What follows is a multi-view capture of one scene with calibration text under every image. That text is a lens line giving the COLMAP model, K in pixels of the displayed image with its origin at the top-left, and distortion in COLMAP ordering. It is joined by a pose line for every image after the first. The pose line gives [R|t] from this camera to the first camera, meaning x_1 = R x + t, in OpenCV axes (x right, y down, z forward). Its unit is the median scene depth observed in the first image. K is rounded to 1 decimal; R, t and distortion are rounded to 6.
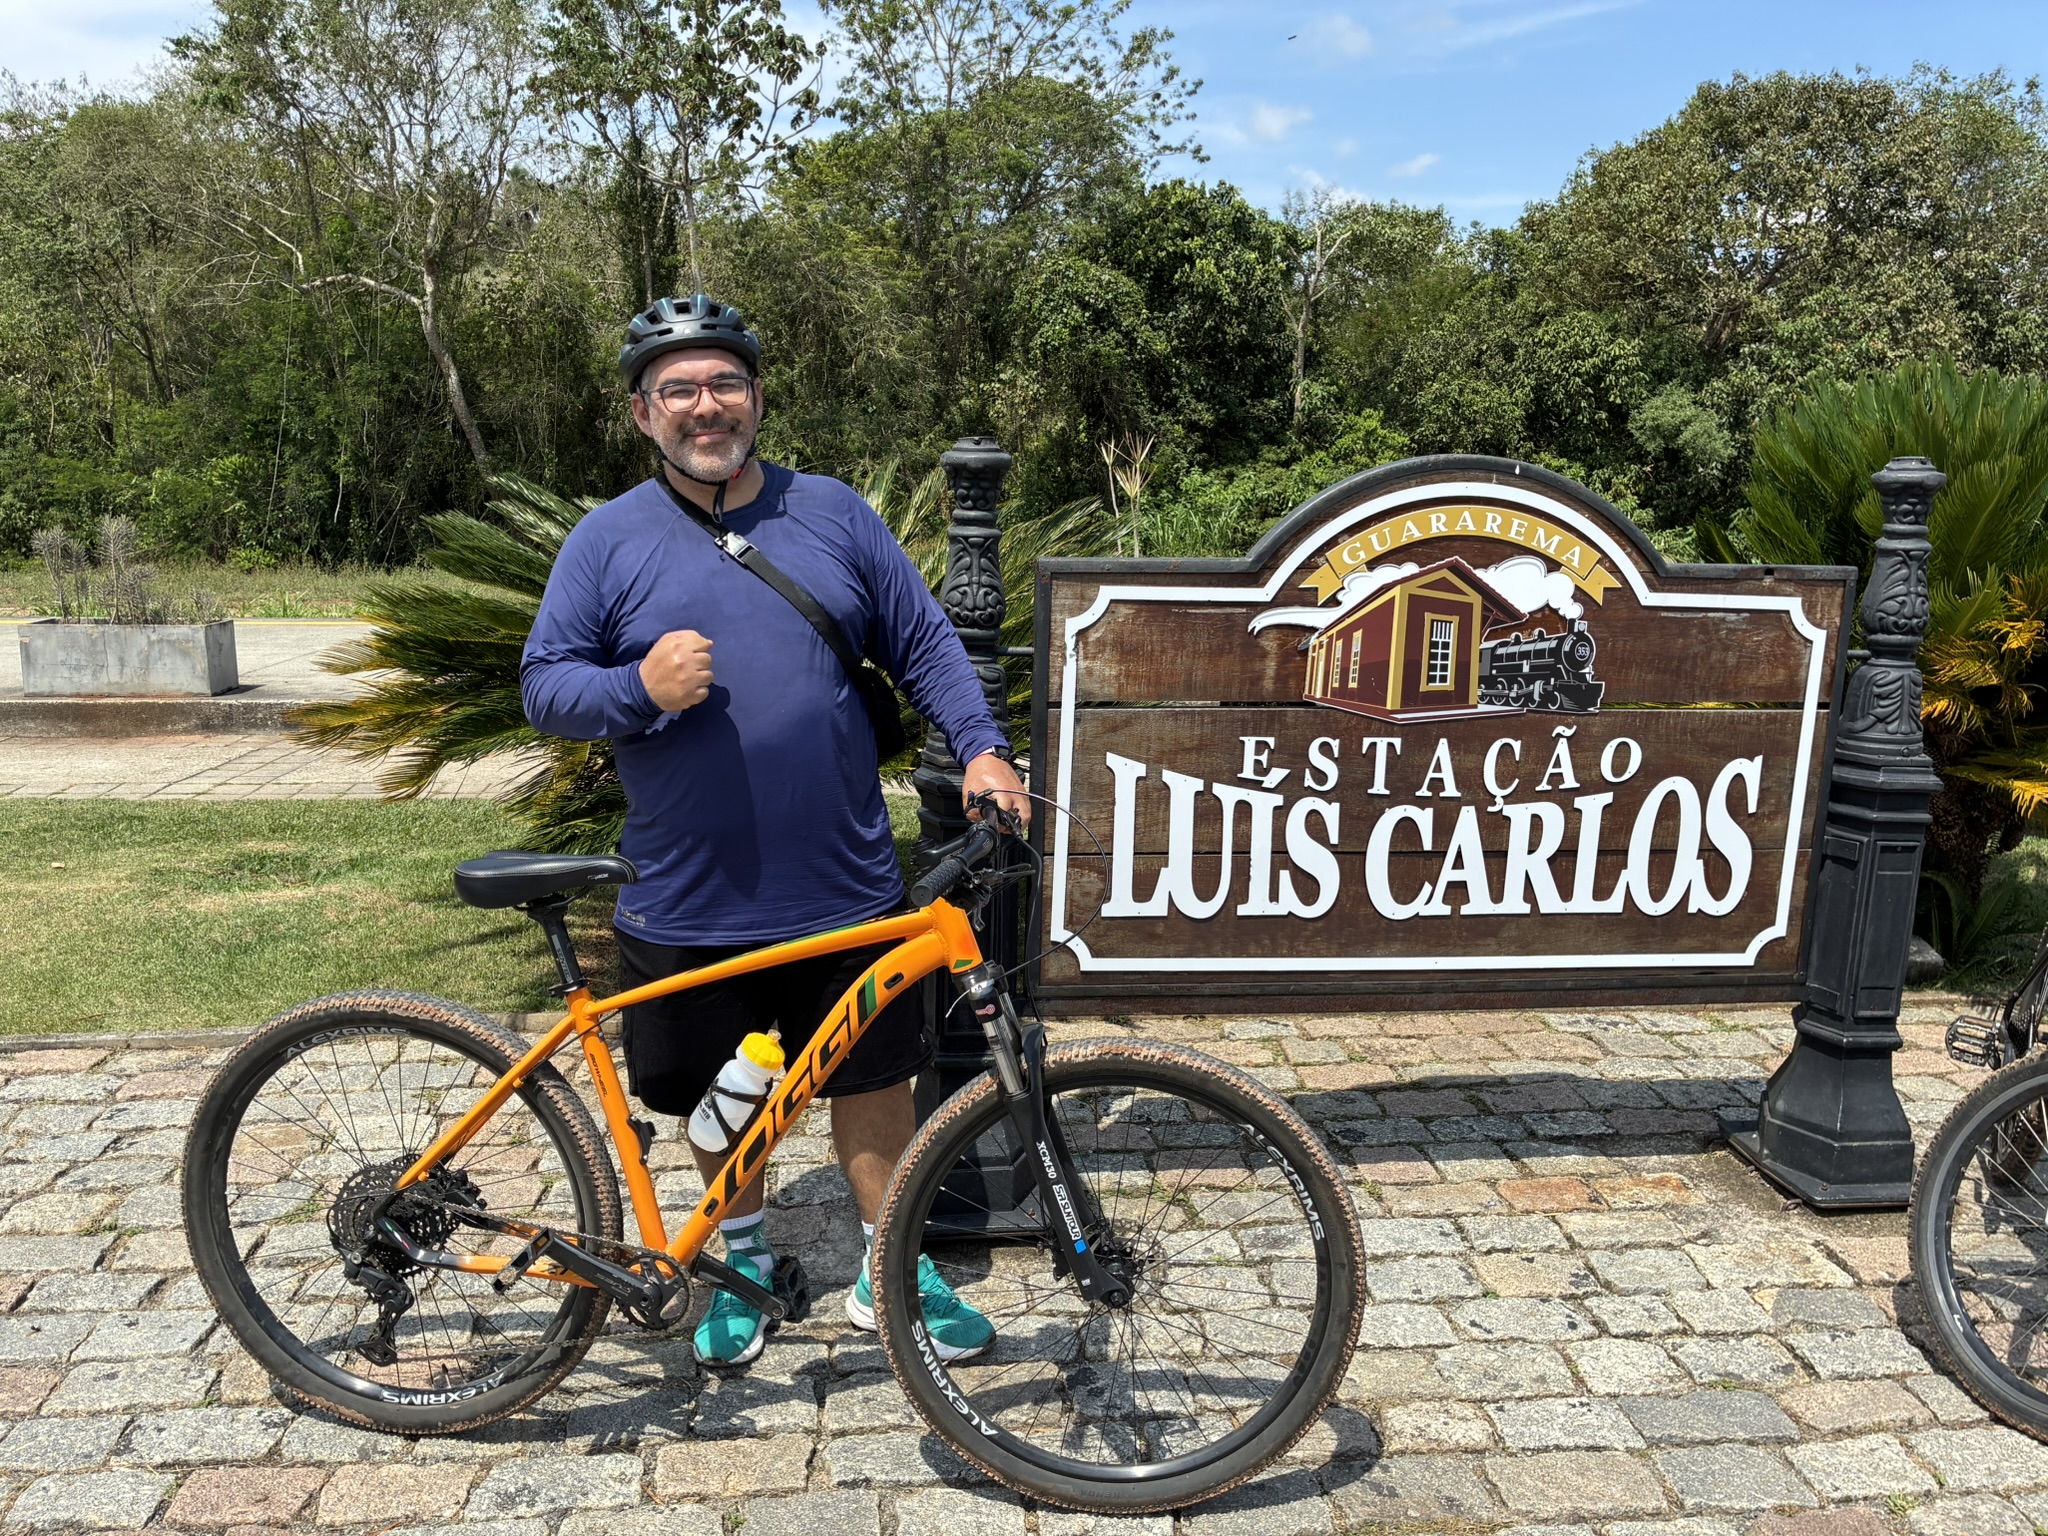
lens RADIAL K [[1544.8, 0, 1007.2], [0, 1544.8, 763.7], [0, 0, 1]] dist [0.043747, -0.036568]
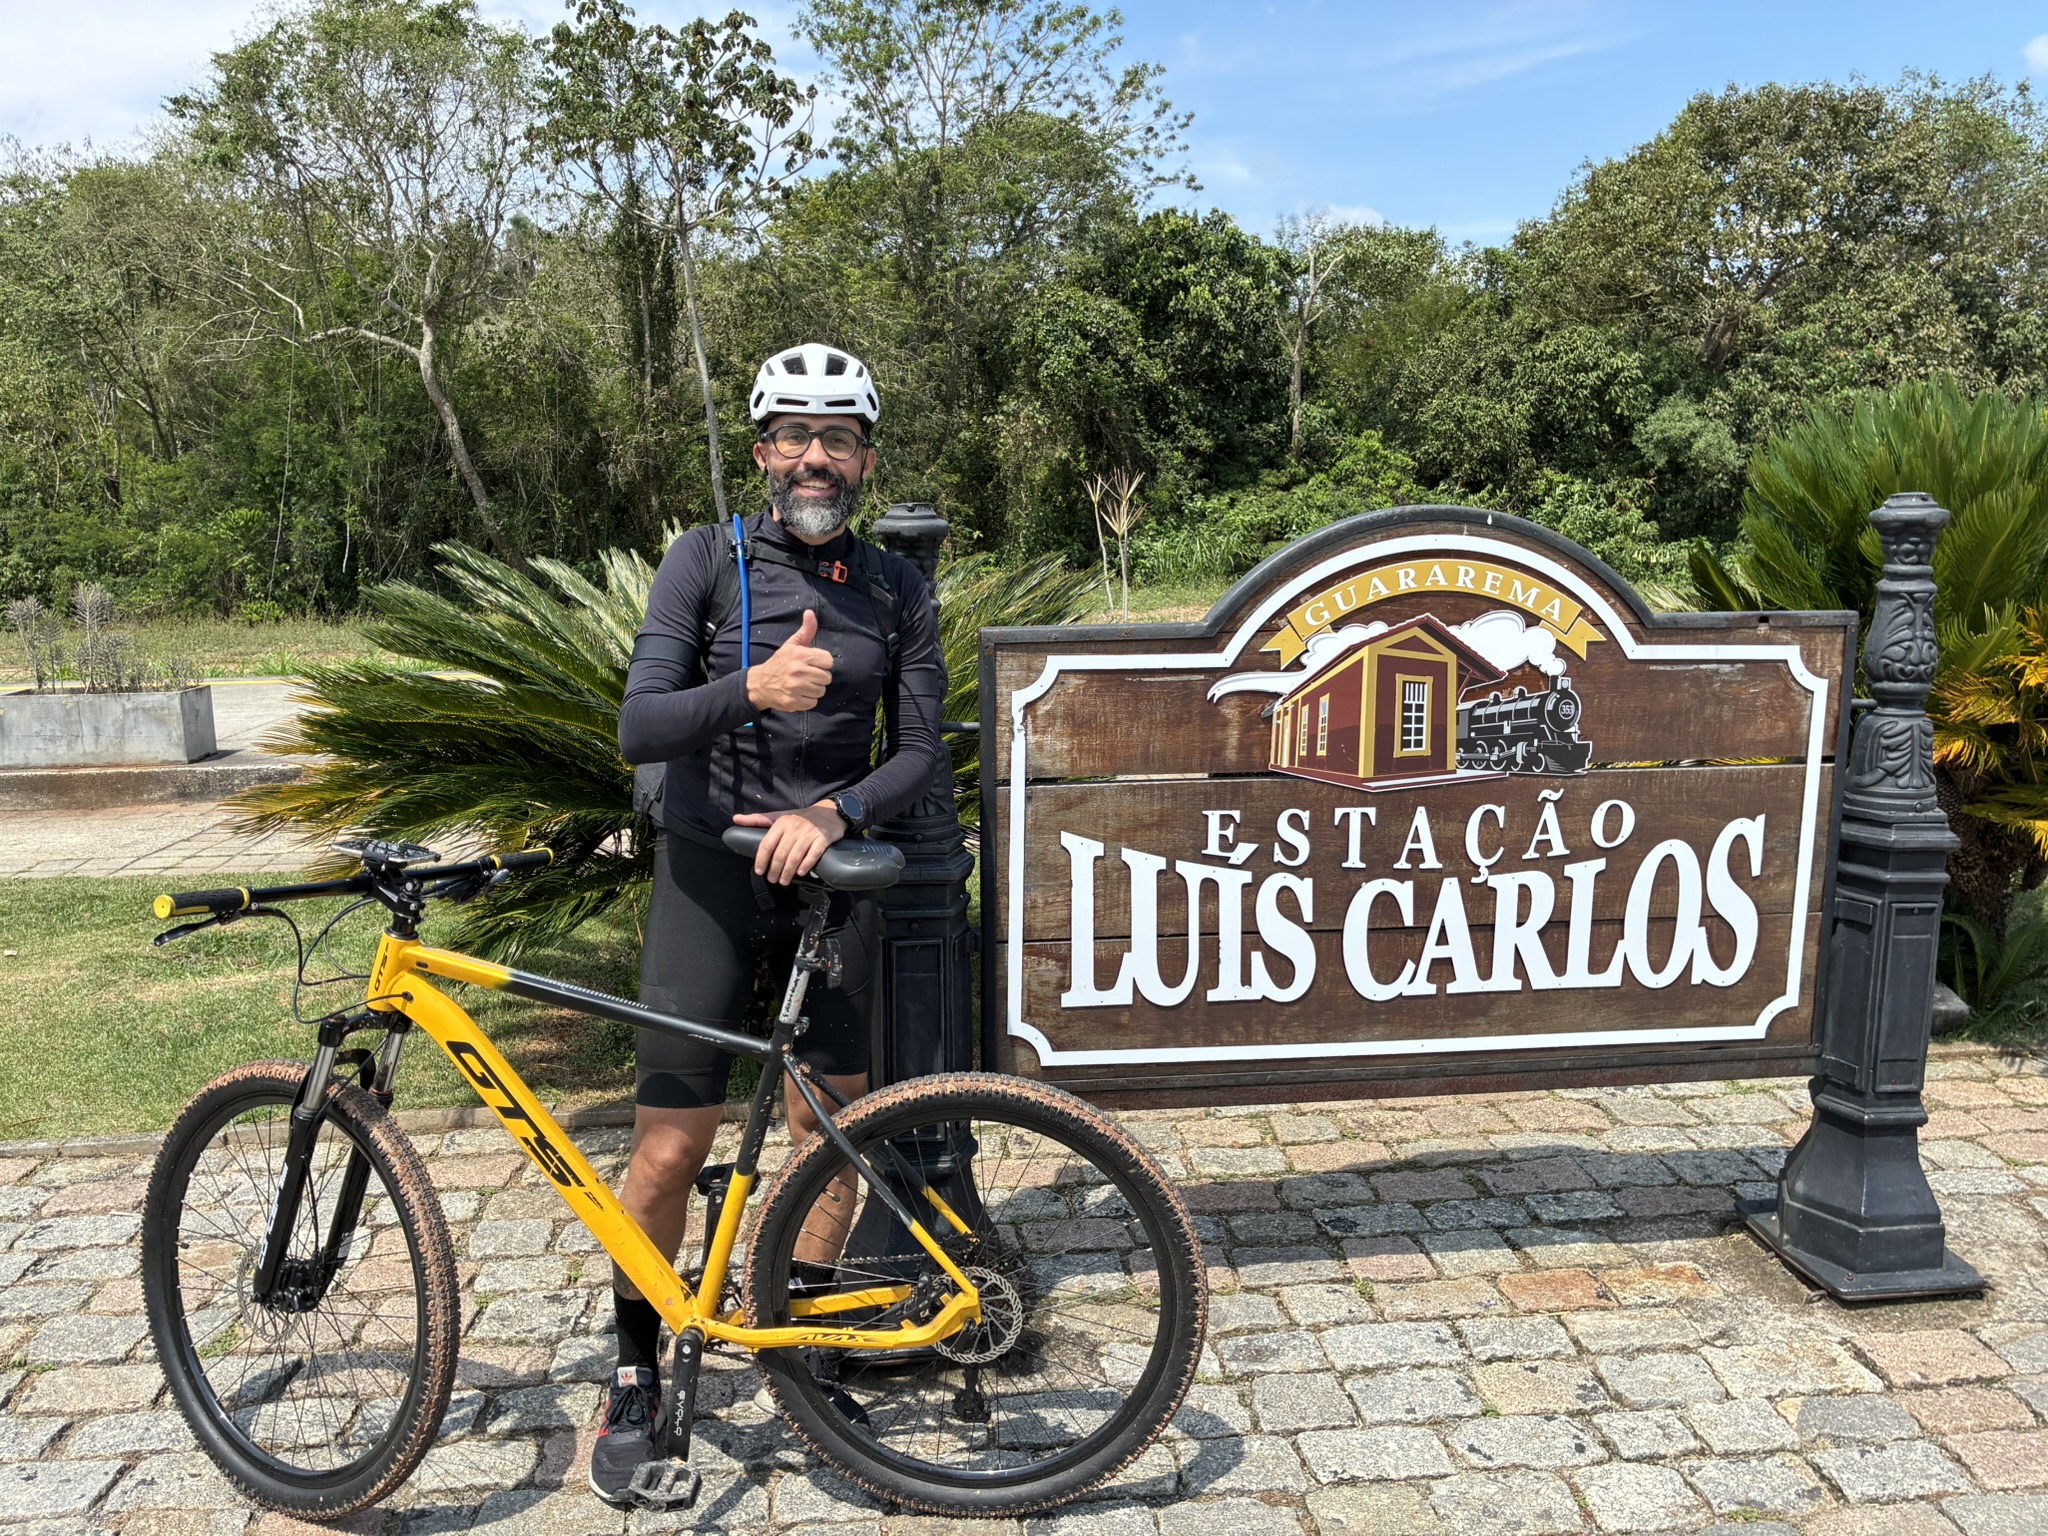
lens RADIAL K [[1537.9, 0, 1006.1], [0, 1537.9, 751.8], [0, 0, 1]] dist [0.044392, -0.037624]
pose [[0.999577, -0.027035, -0.010722, 0.038425], [0.026776, 0.999363, -0.023612, -0.031437], [0.011353, 0.023315, 0.999664, 0.059667]]
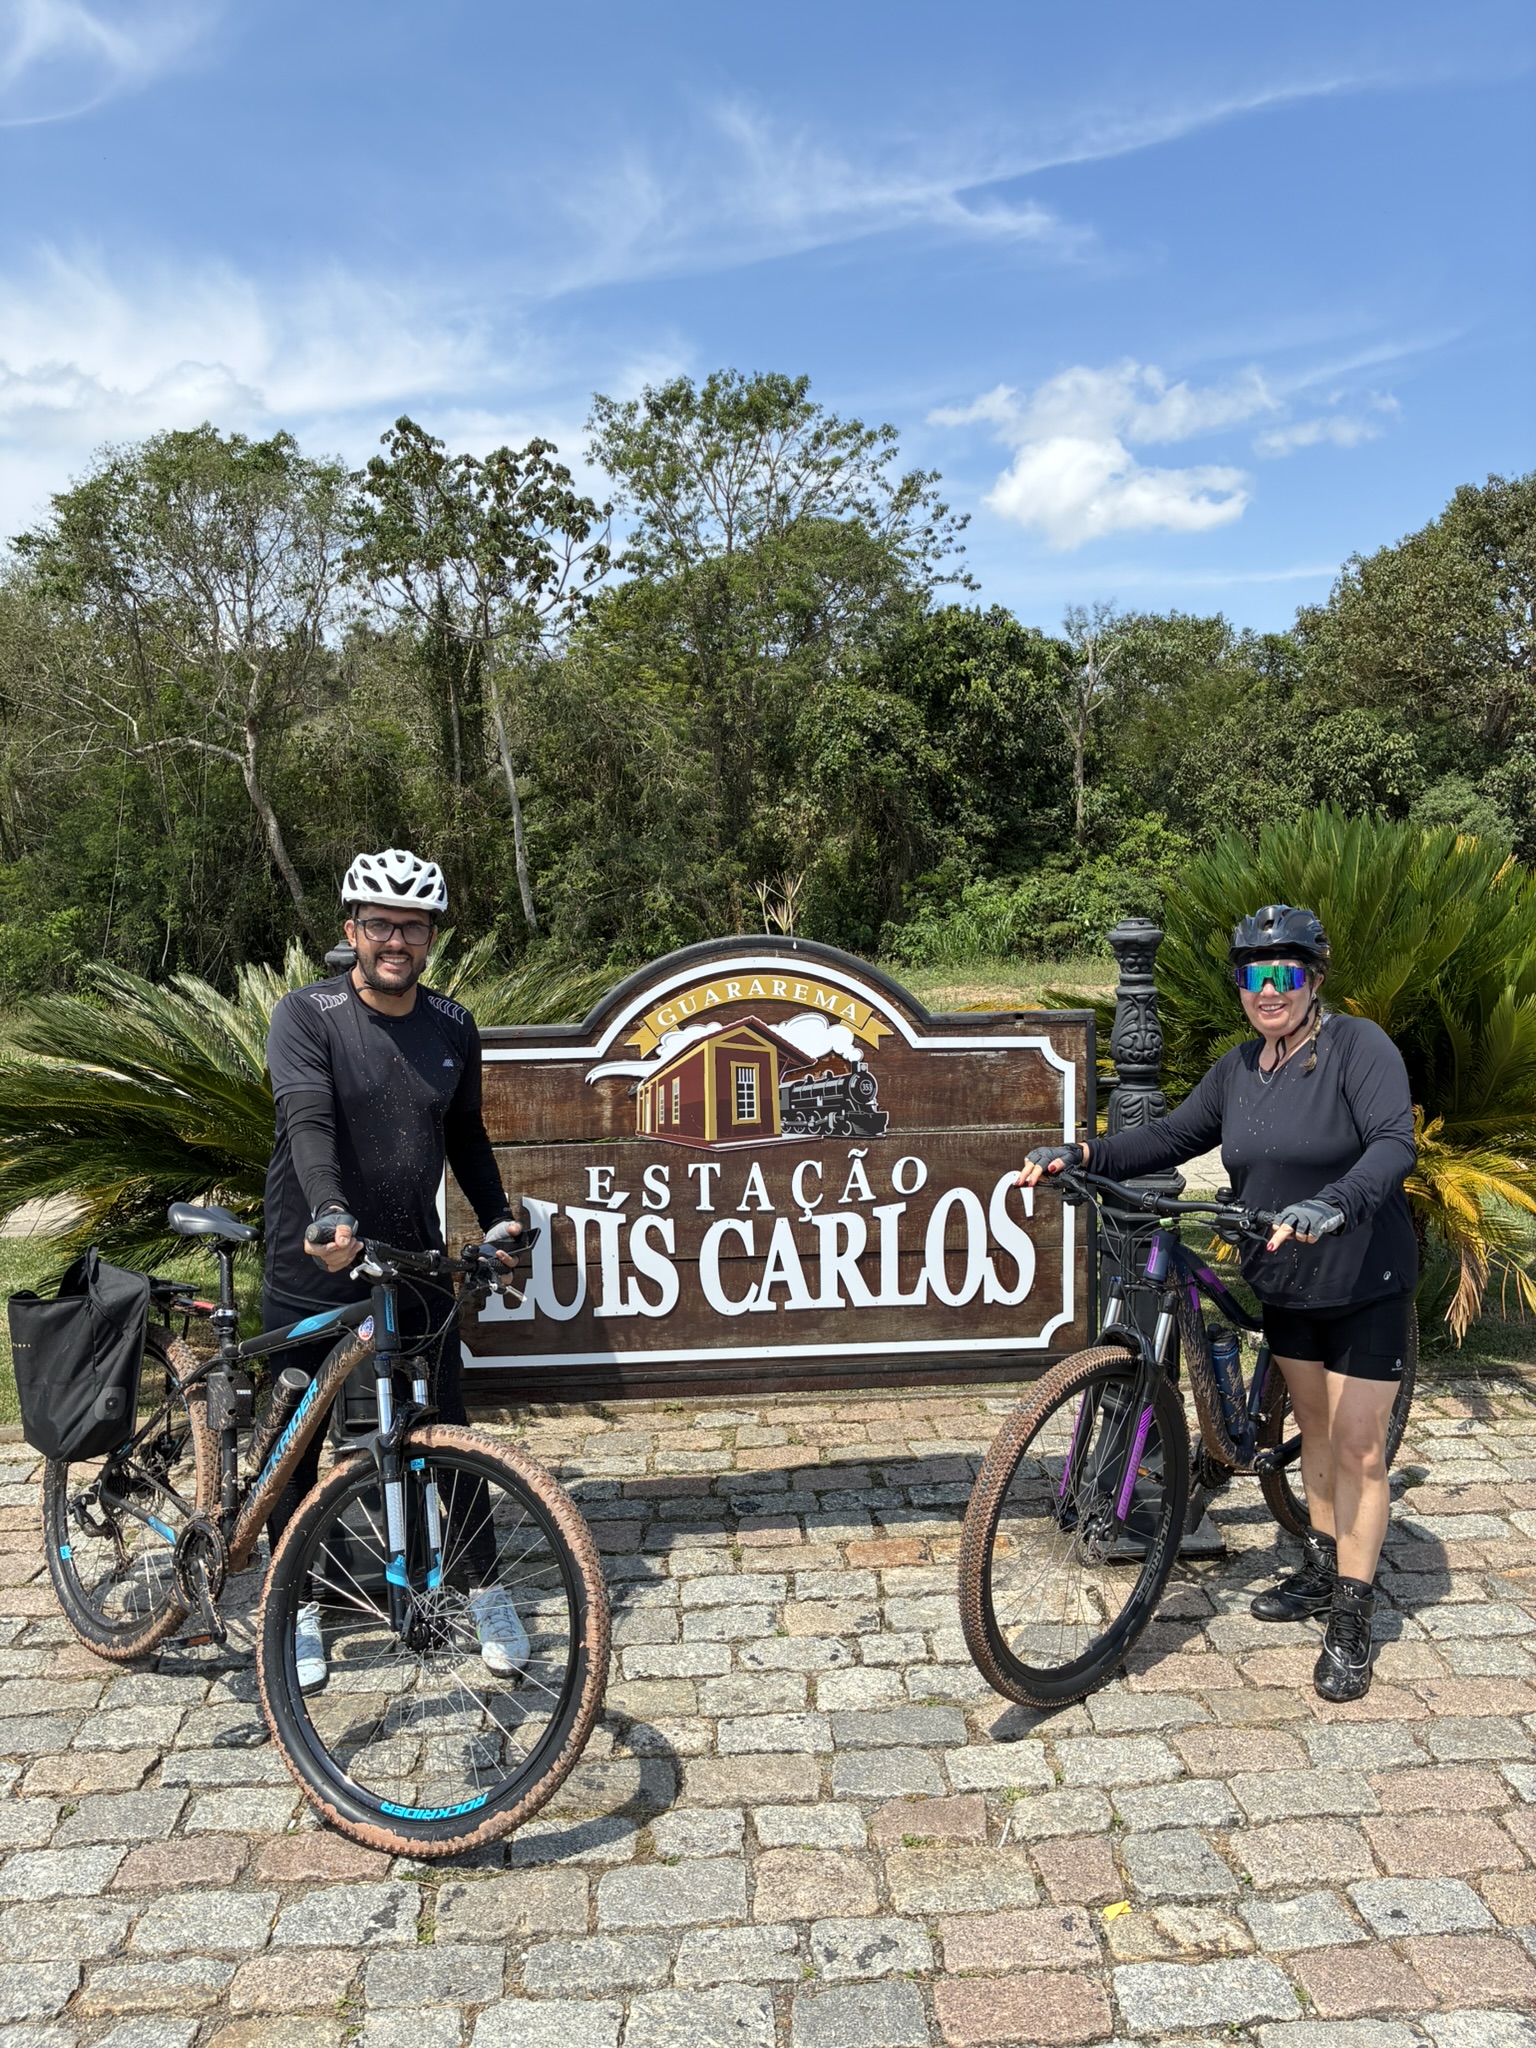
lens RADIAL K [[1562.7, 0, 770.2], [0, 1562.7, 1000.8], [0, 0, 1]] dist [0.067093, -0.089077]
pose [[0.996978, -0.040673, -0.066186, 0.349987], [0.033296, 0.993487, -0.108976, -0.007856], [0.070187, 0.106442, 0.991839, -0.214987]]
